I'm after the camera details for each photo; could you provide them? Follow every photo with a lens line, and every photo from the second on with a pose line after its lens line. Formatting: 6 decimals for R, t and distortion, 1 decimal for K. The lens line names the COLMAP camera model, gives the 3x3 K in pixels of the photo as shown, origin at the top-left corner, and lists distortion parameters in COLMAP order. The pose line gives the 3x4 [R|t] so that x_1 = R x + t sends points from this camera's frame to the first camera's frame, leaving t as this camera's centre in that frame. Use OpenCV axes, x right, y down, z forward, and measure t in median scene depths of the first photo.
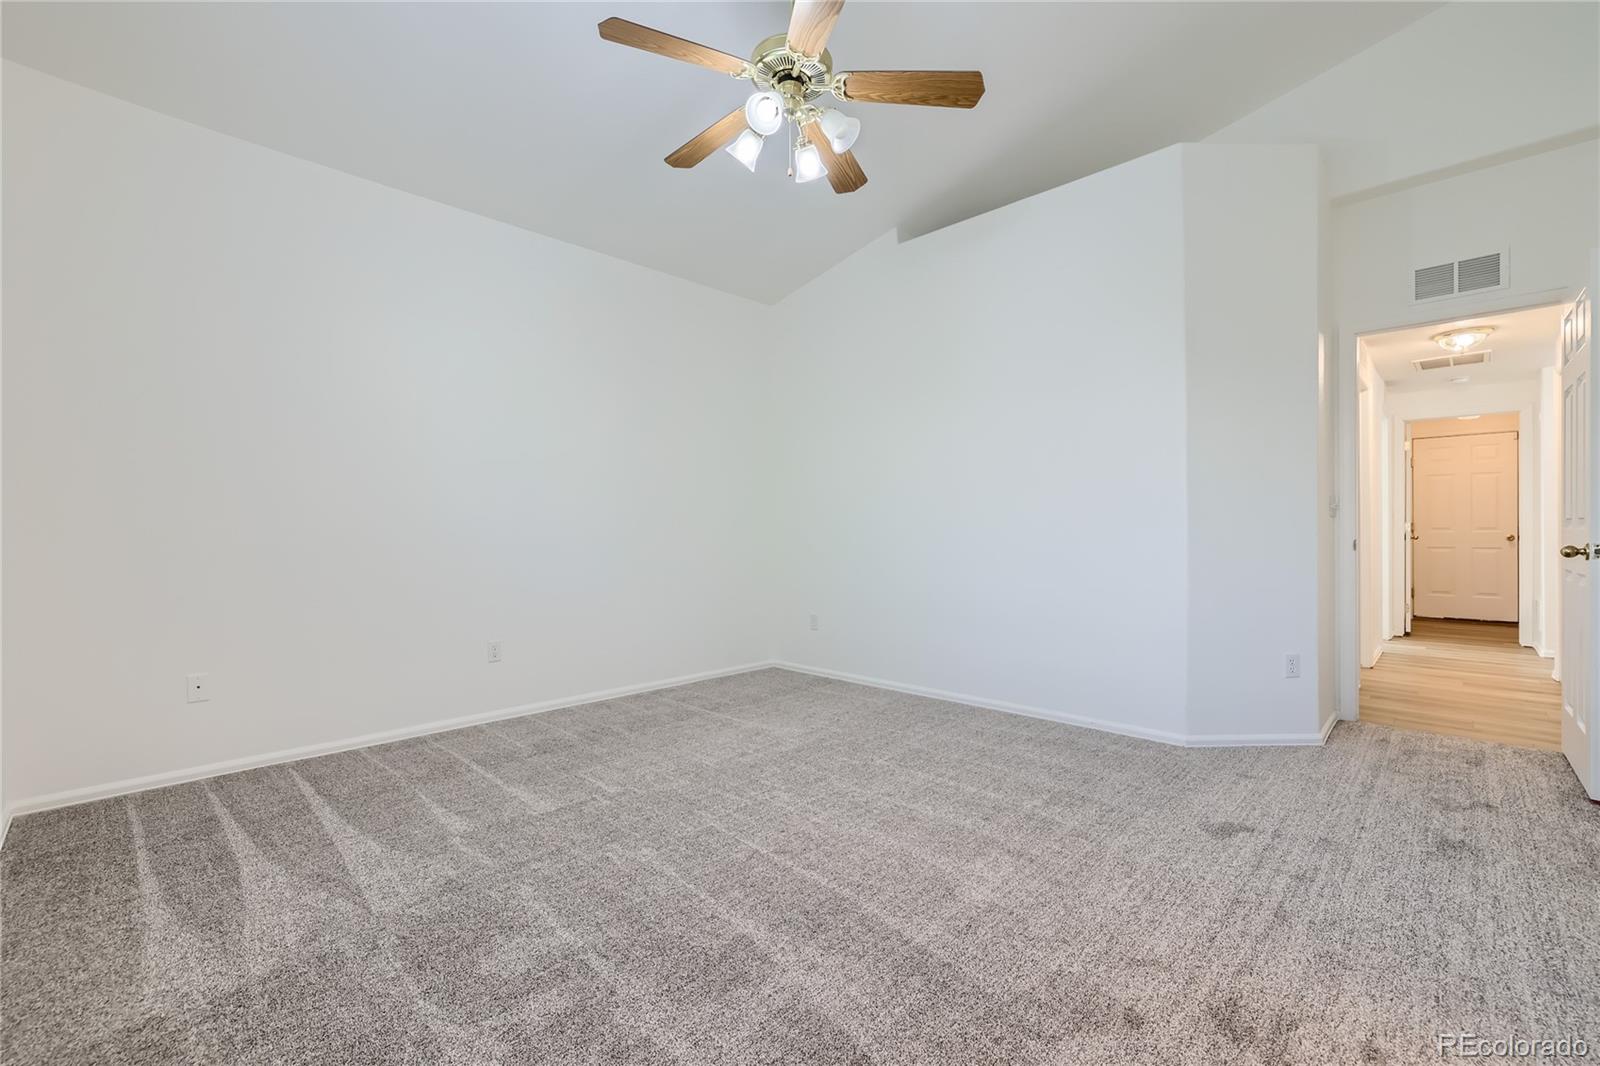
lens RADIAL K [[686.7, 0, 796.8], [0, 686.7, 533.8], [0, 0, 1]] dist [-0.026672, 0.014680]
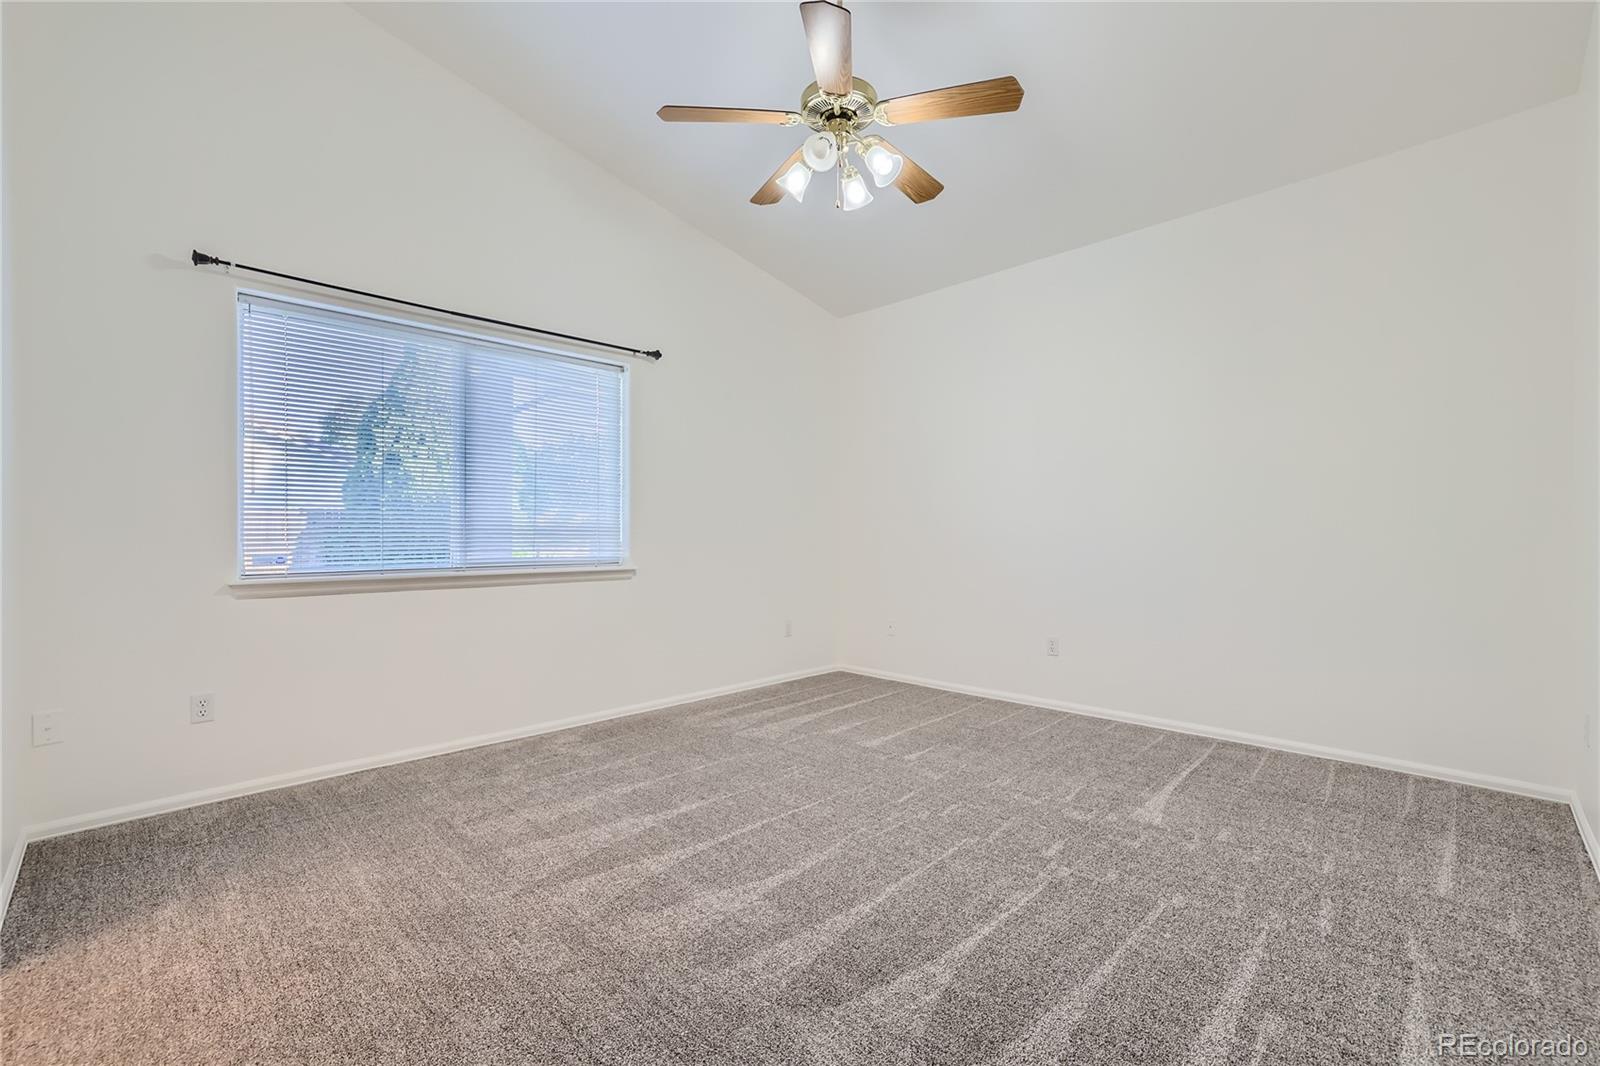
lens RADIAL K [[686.7, 0, 796.8], [0, 686.7, 533.8], [0, 0, 1]] dist [-0.026672, 0.014680]
pose [[-0.017410, -0.000278, -0.999848, 0.983513], [-0.001932, 0.999998, -0.000244, -0.012846], [0.999847, 0.001927, -0.017411, 0.881060]]
